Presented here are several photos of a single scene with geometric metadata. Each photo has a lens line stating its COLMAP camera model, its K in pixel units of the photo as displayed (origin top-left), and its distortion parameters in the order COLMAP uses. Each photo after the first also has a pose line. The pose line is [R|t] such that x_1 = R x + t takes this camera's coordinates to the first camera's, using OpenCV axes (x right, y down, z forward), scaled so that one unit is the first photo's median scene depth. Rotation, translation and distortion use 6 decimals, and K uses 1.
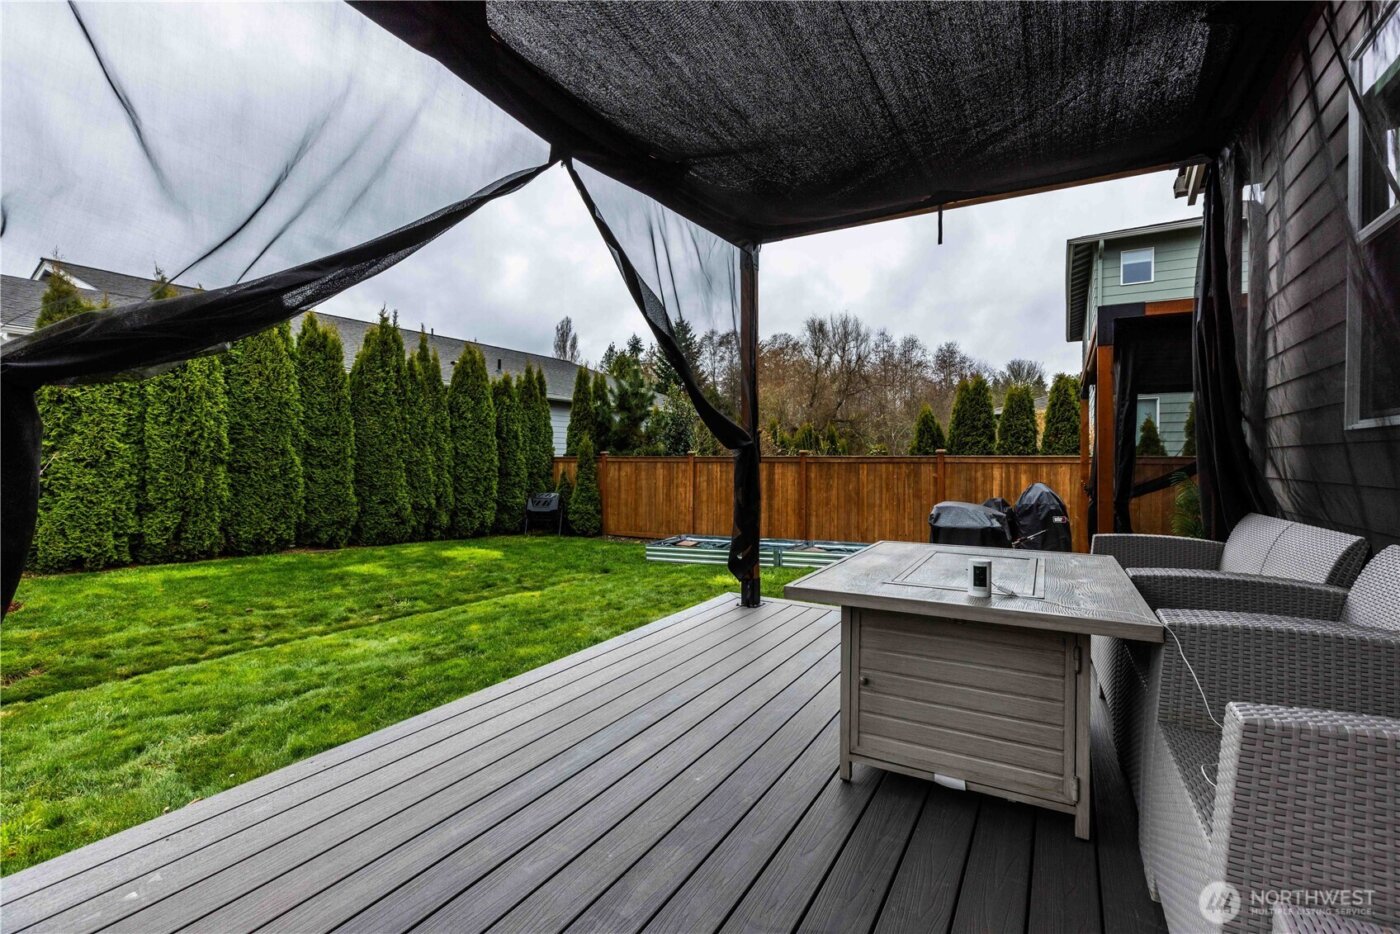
lens RADIAL K [[619.6, 0, 706.8], [0, 619.6, 462.4], [0, 0, 1]] dist [0.009034, 0.000274]
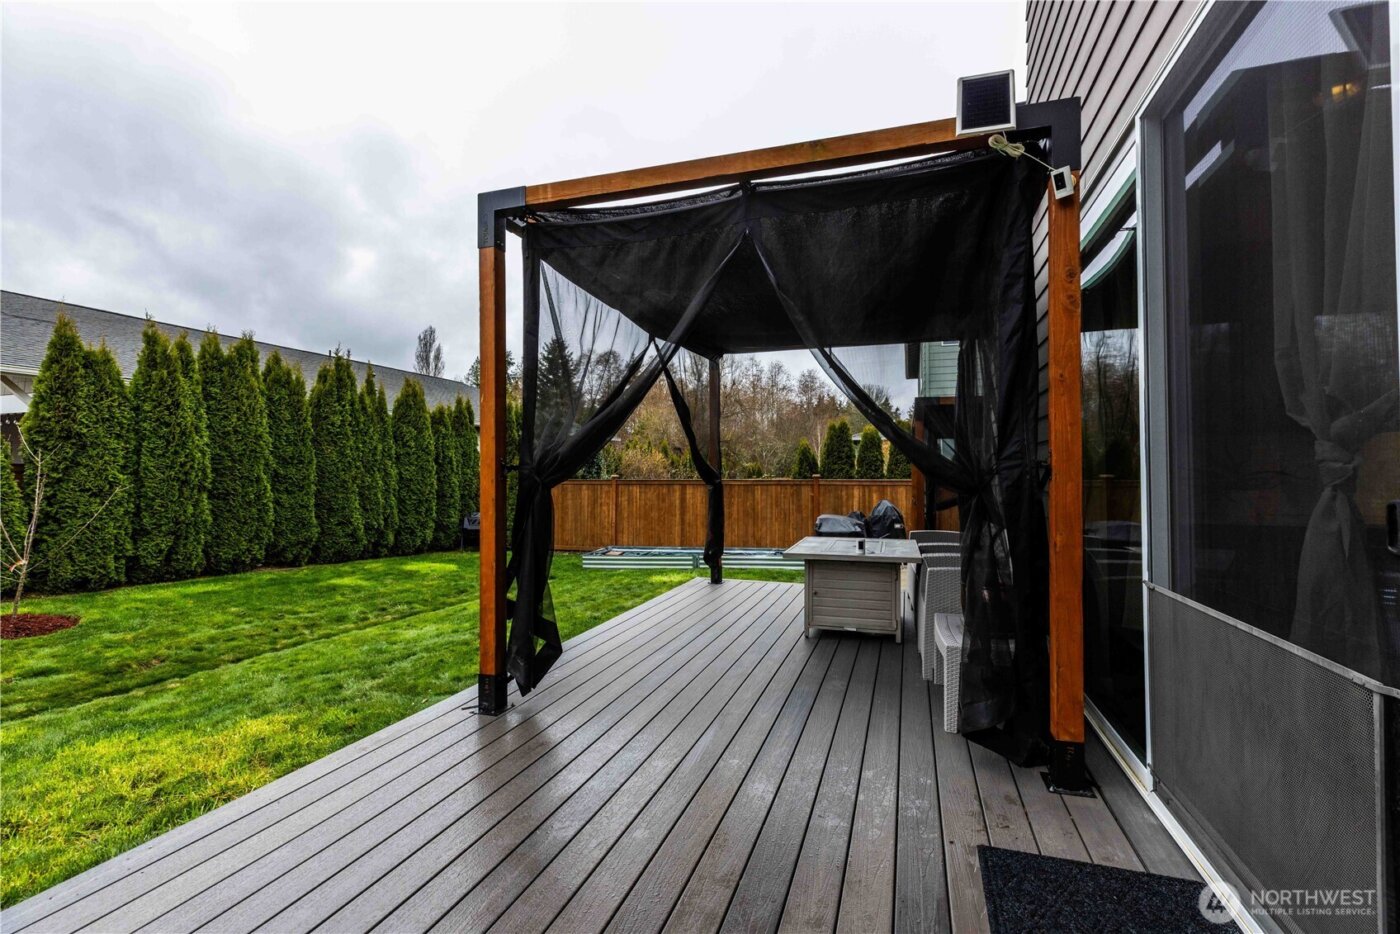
lens RADIAL K [[619.6, 0, 704.8], [0, 619.6, 465.0], [0, 0, 1]] dist [0.009034, 0.000274]
pose [[0.978893, -0.000390, 0.204374, -0.124524], [0.004529, 0.999794, -0.019789, -0.016852], [-0.204324, 0.020297, 0.978693, -0.240427]]
